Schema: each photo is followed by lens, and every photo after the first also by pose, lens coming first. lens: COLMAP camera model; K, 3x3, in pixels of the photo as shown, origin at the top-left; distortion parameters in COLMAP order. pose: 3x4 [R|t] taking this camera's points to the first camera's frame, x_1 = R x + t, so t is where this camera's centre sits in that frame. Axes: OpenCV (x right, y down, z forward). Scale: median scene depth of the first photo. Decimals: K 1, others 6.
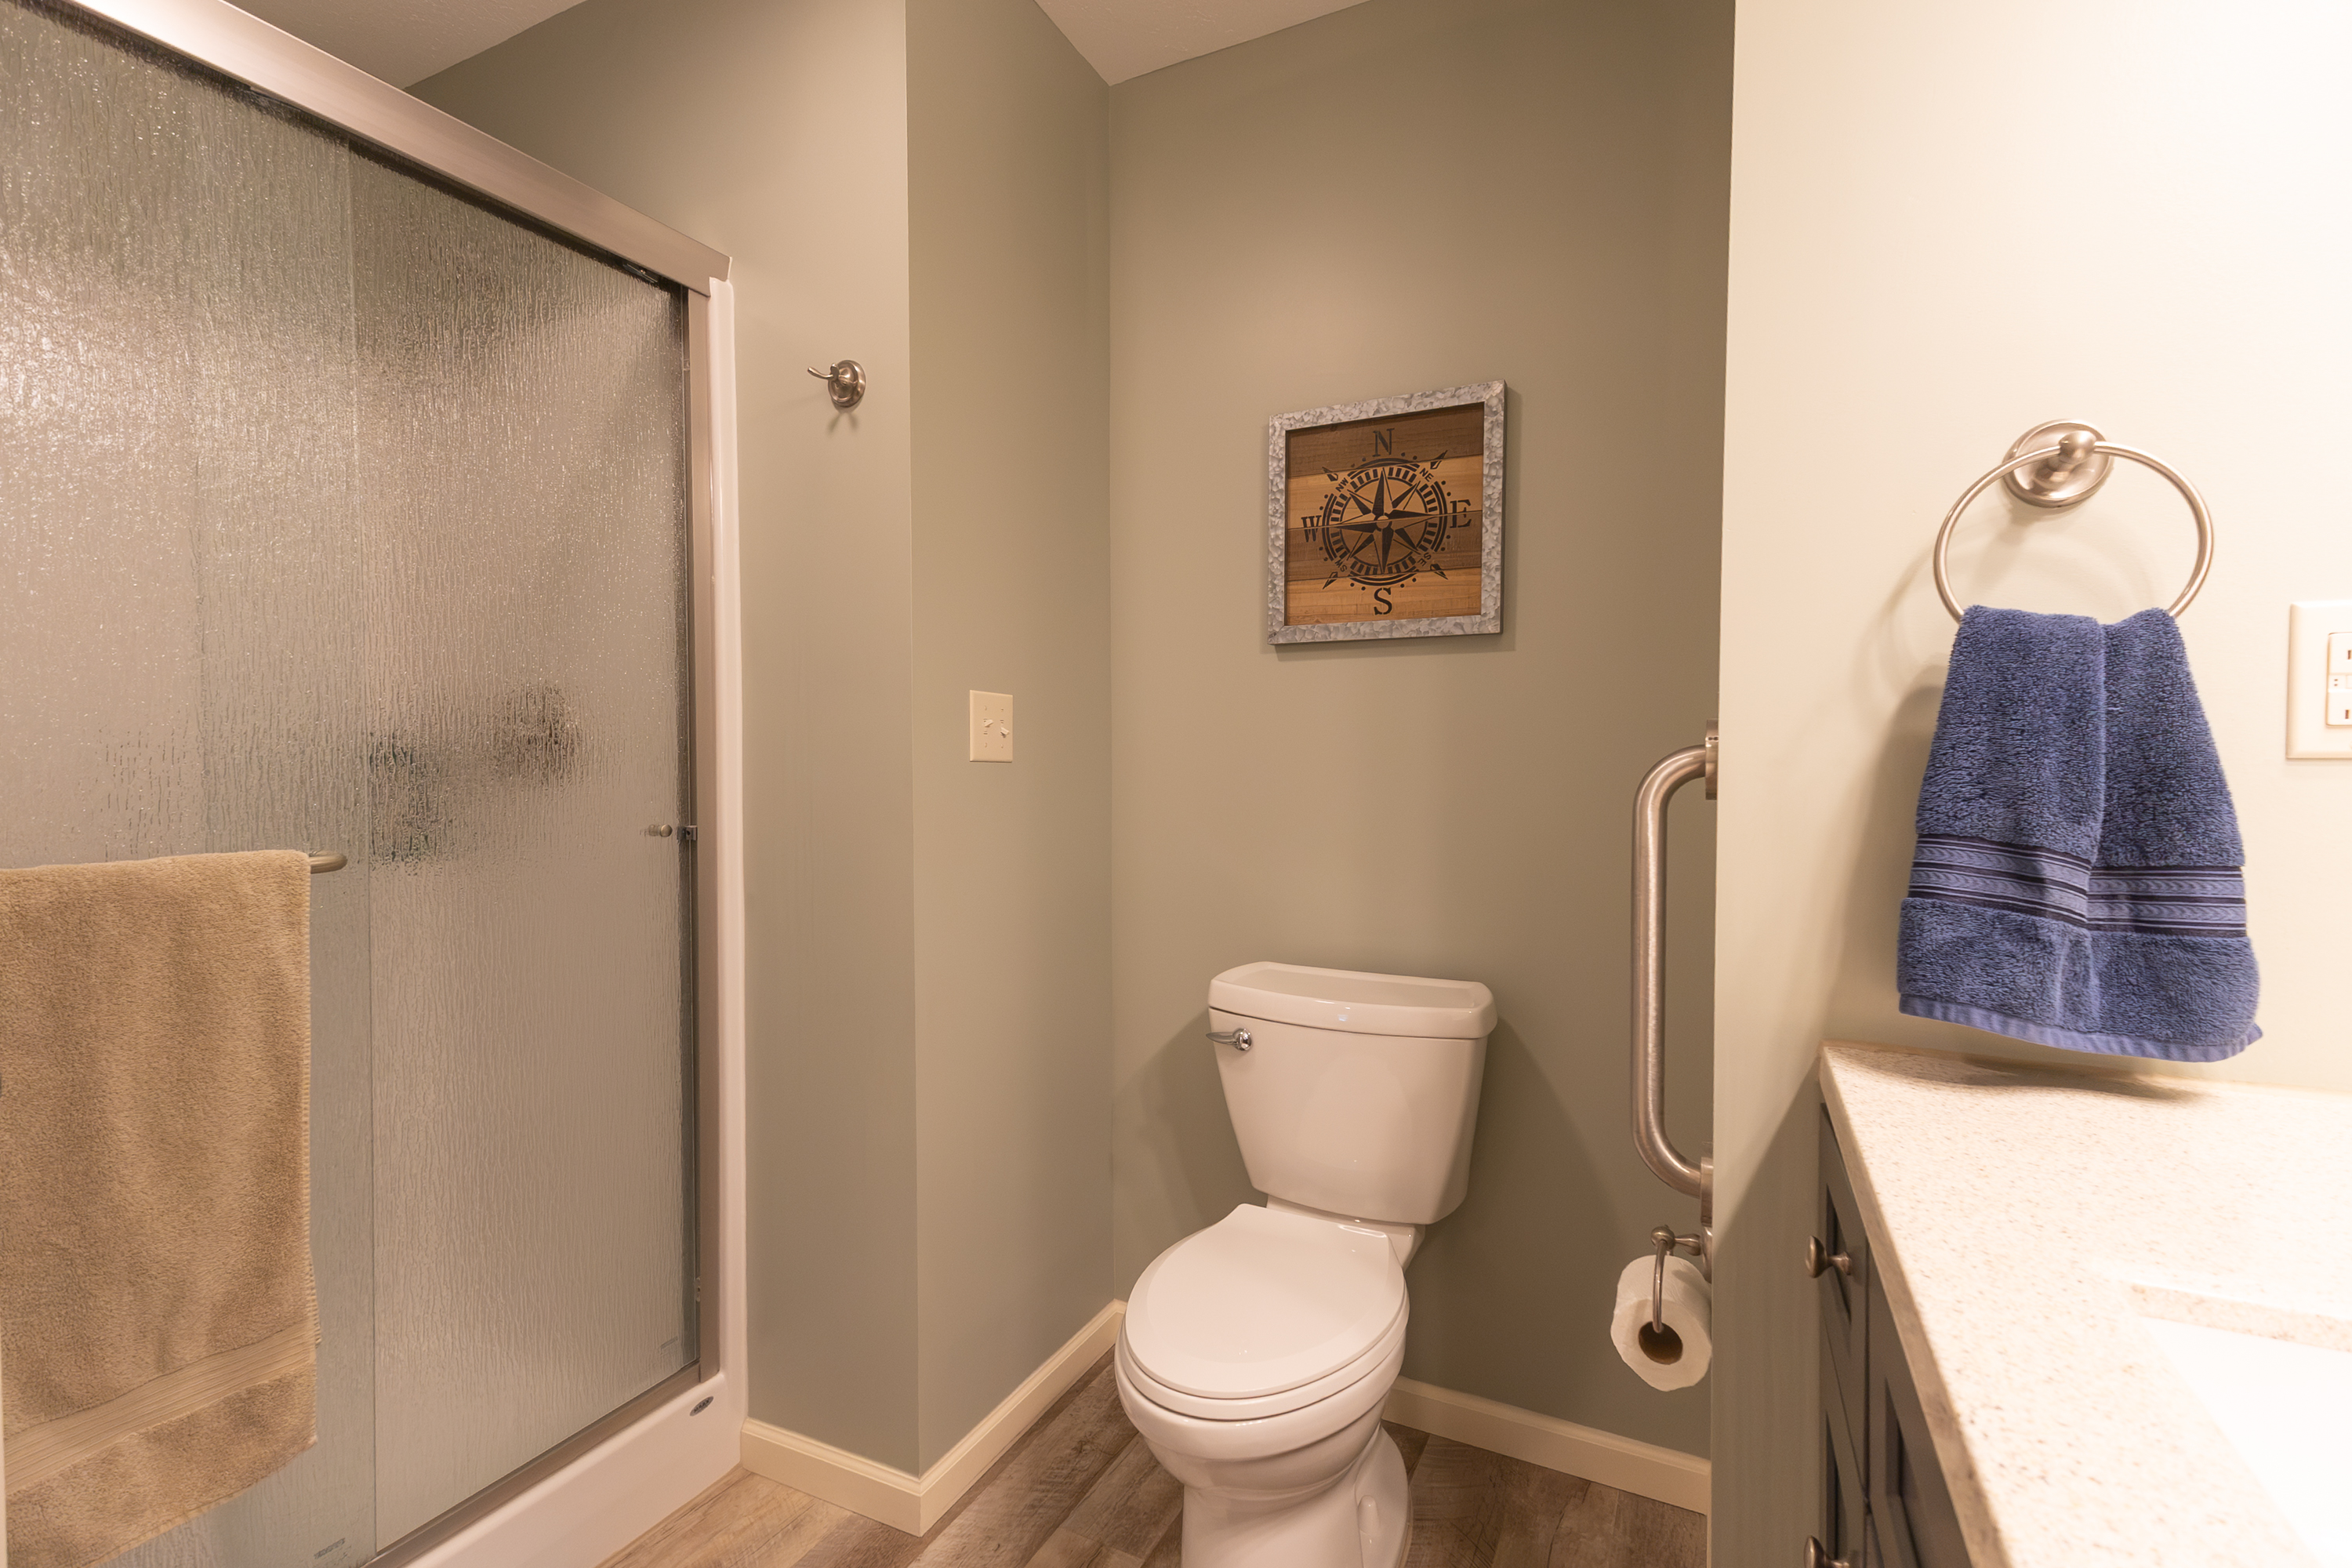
lens RADIAL K [[1076.0, 0, 1177.8], [0, 1076.0, 788.1], [0, 0, 1]] dist [0.026975, -0.005272]
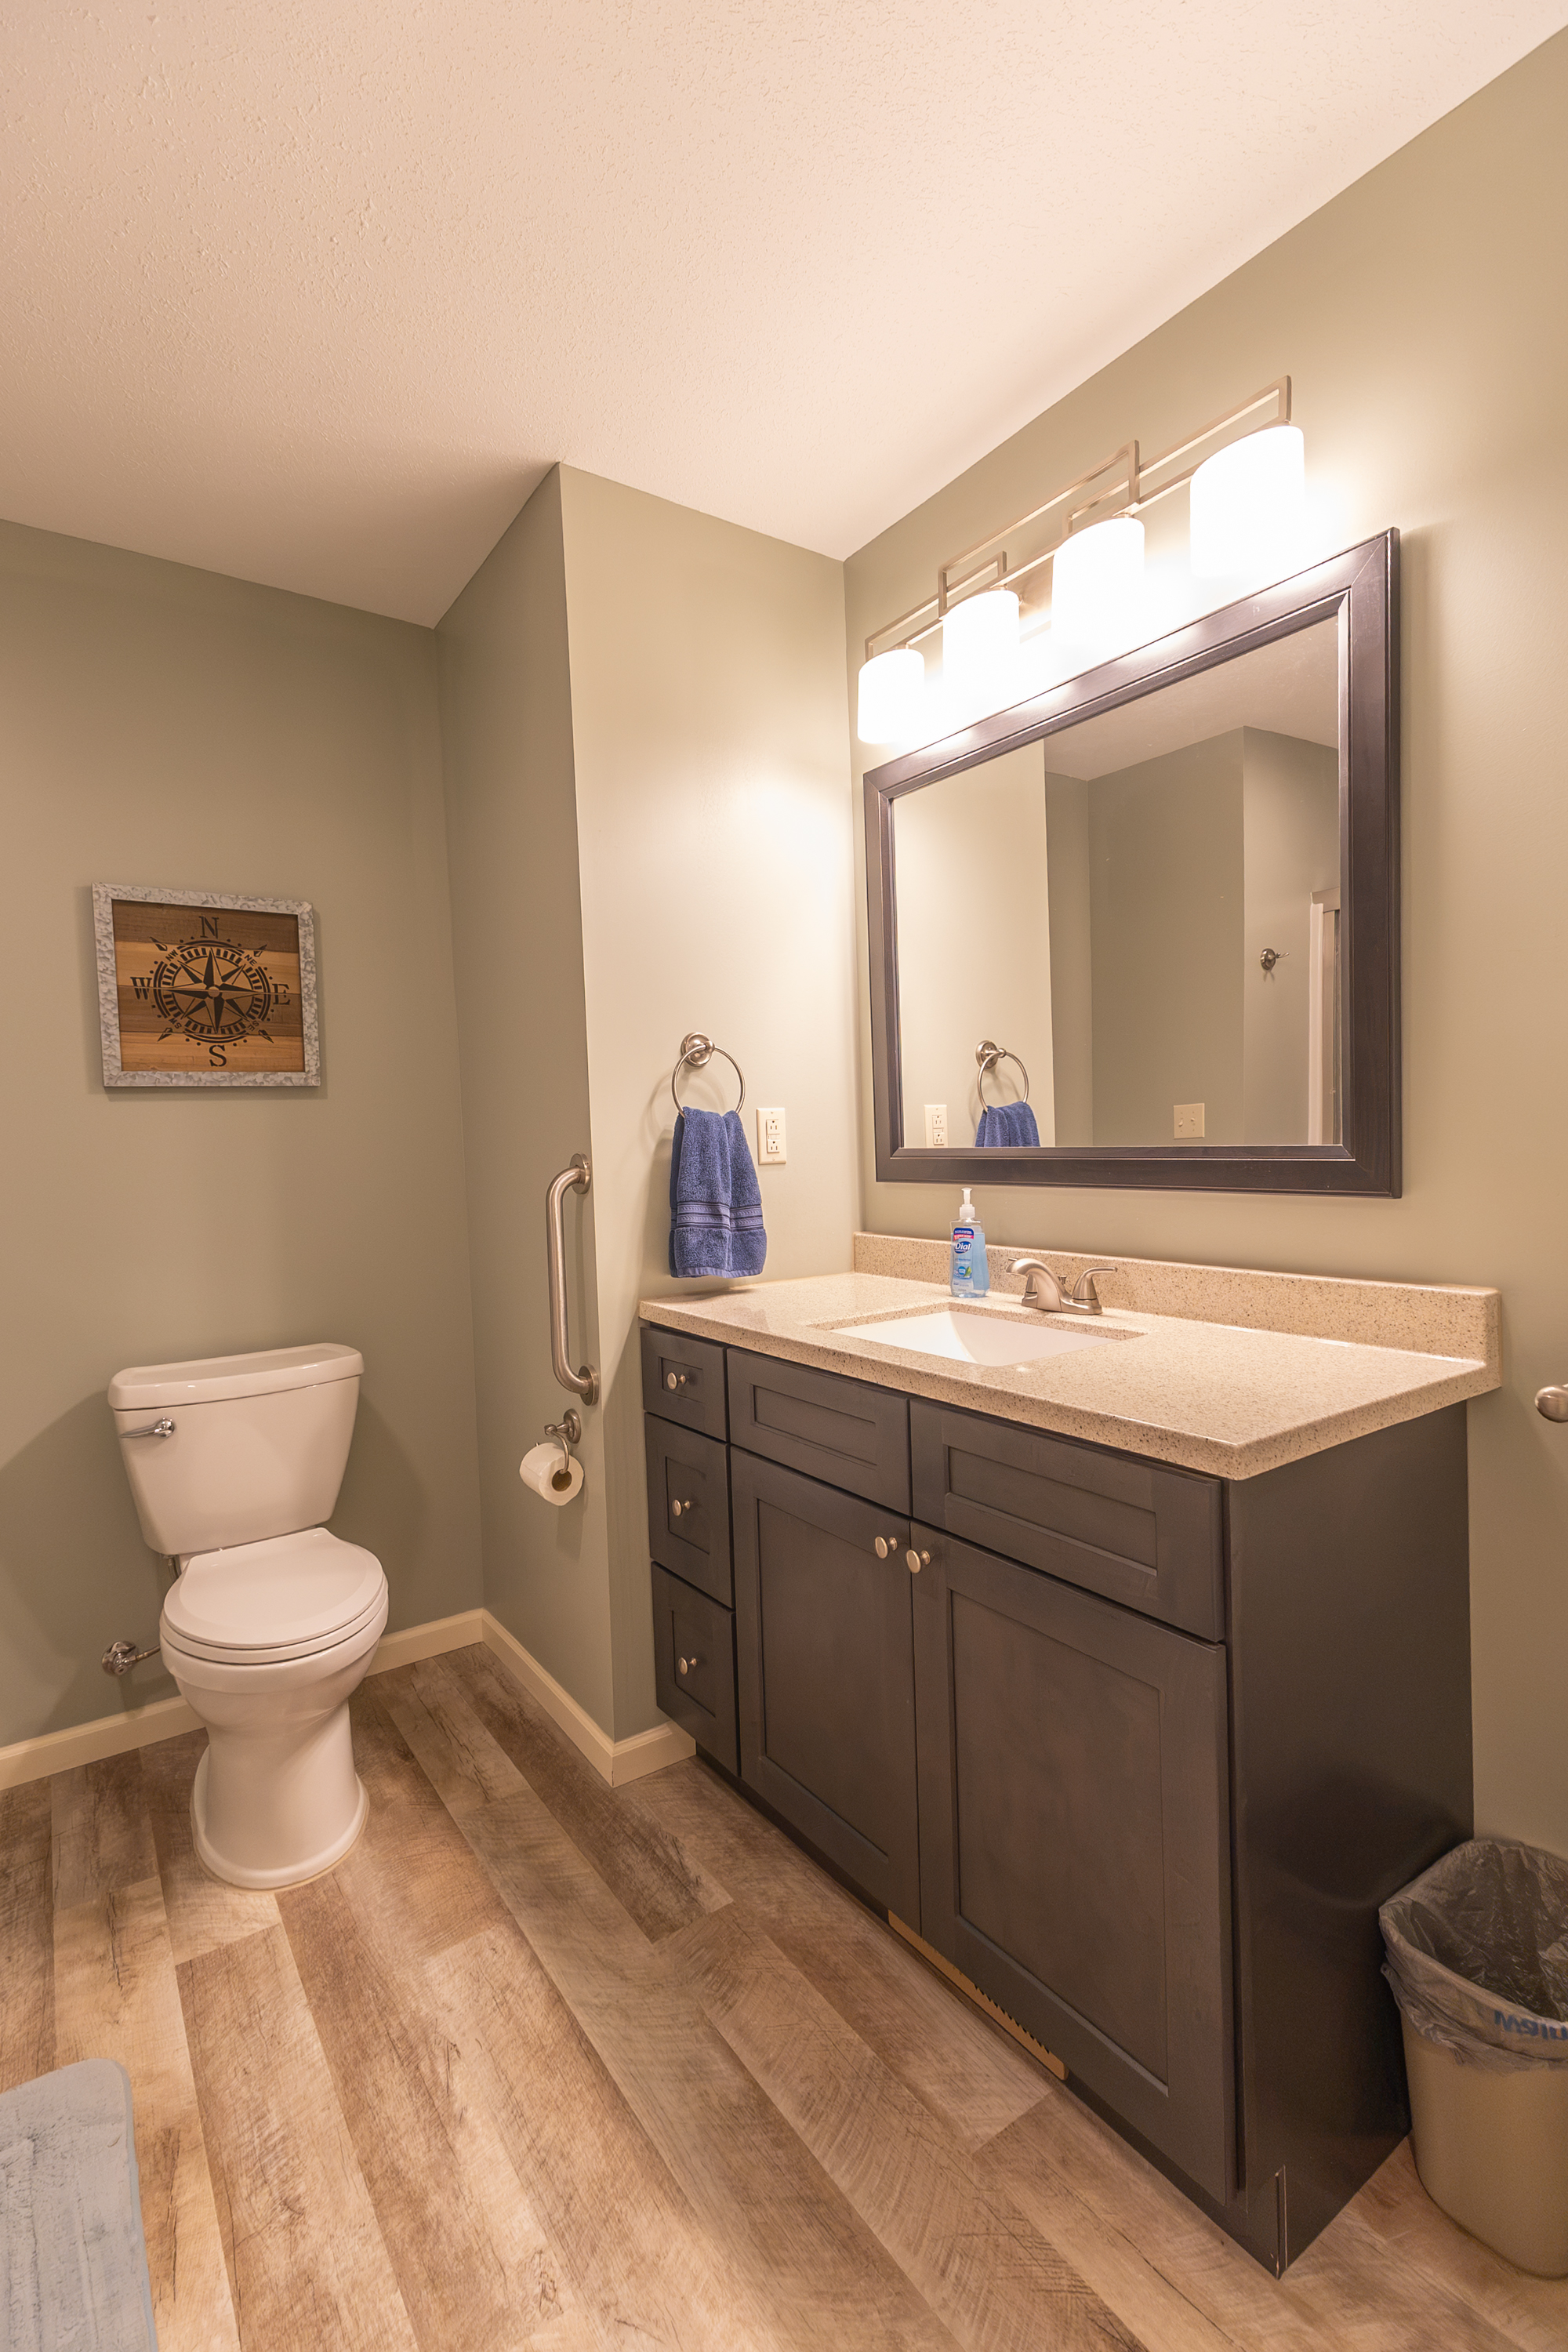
lens RADIAL K [[1076.0, 0, 784.0], [0, 1076.0, 1176.0], [0, 0, 1]] dist [0.026975, -0.005272]
pose [[0.477424, -0.053000, 0.877073, -0.612054], [0.060880, 0.997776, 0.027155, -0.030513], [-0.876561, 0.040432, 0.479589, -0.163845]]
